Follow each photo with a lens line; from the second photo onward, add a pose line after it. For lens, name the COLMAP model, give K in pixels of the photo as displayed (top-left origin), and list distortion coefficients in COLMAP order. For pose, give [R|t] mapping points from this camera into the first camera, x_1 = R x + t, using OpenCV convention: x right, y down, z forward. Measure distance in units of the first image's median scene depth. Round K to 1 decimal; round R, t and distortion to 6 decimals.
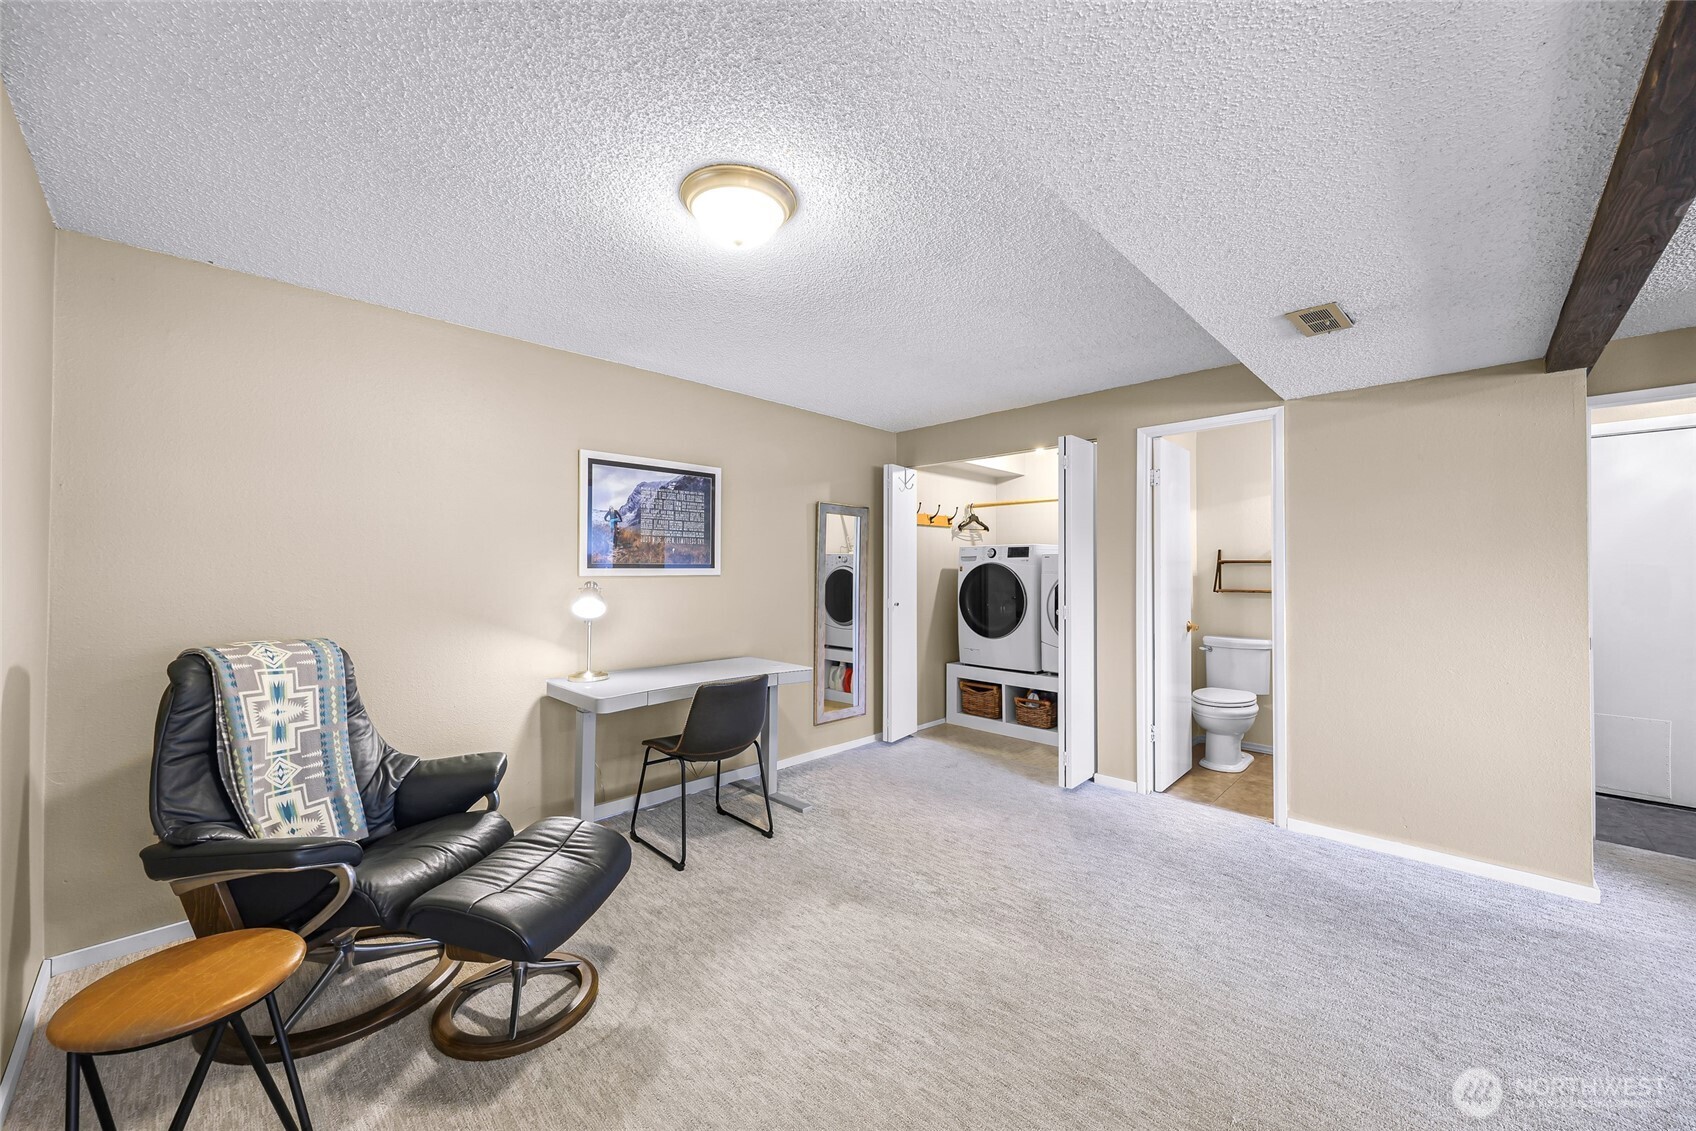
lens RADIAL K [[616.1, 0, 857.4], [0, 616.1, 569.6], [0, 0, 1]] dist [0.000663, -0.000387]
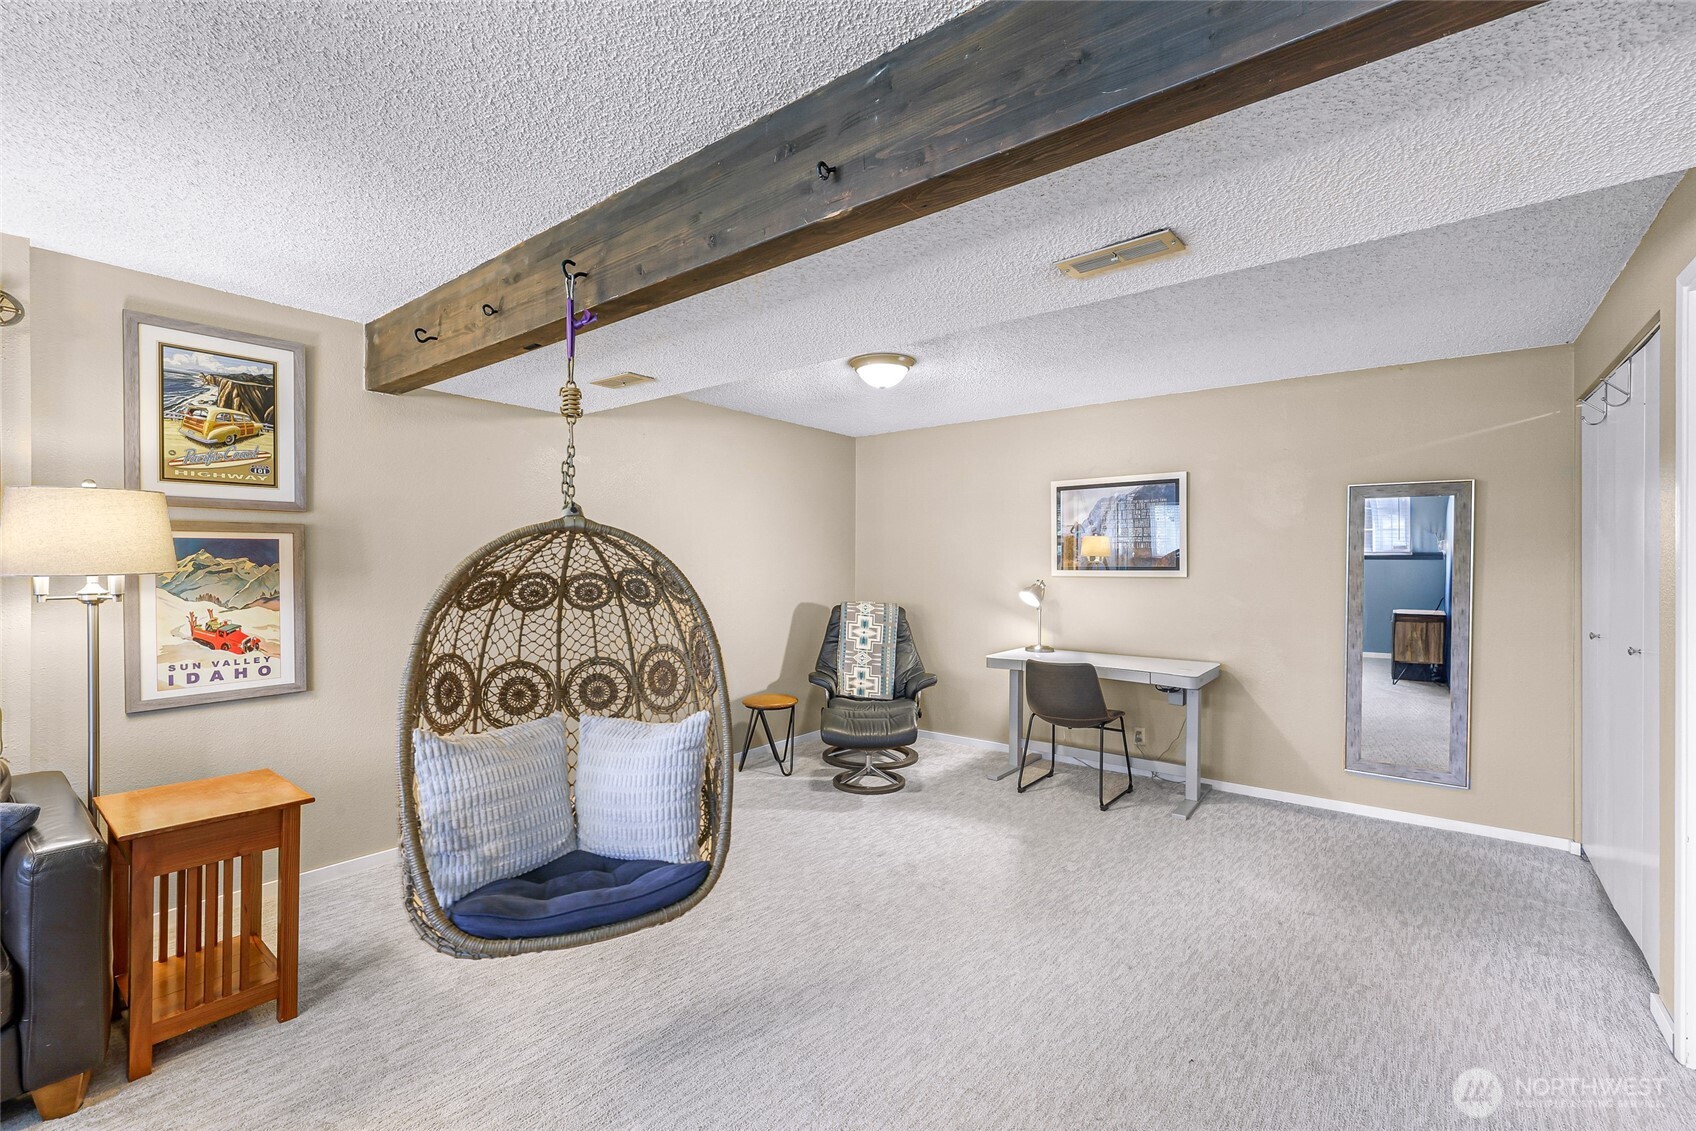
lens RADIAL K [[711.6, 0, 856.3], [0, 711.6, 562.0], [0, 0, 1]] dist [-0.003279, -0.000149]
pose [[0.144852, -0.006722, -0.989431, 1.139590], [0.001064, 0.999977, -0.006638, -0.010611], [0.989453, -0.000091, 0.144856, 0.389965]]
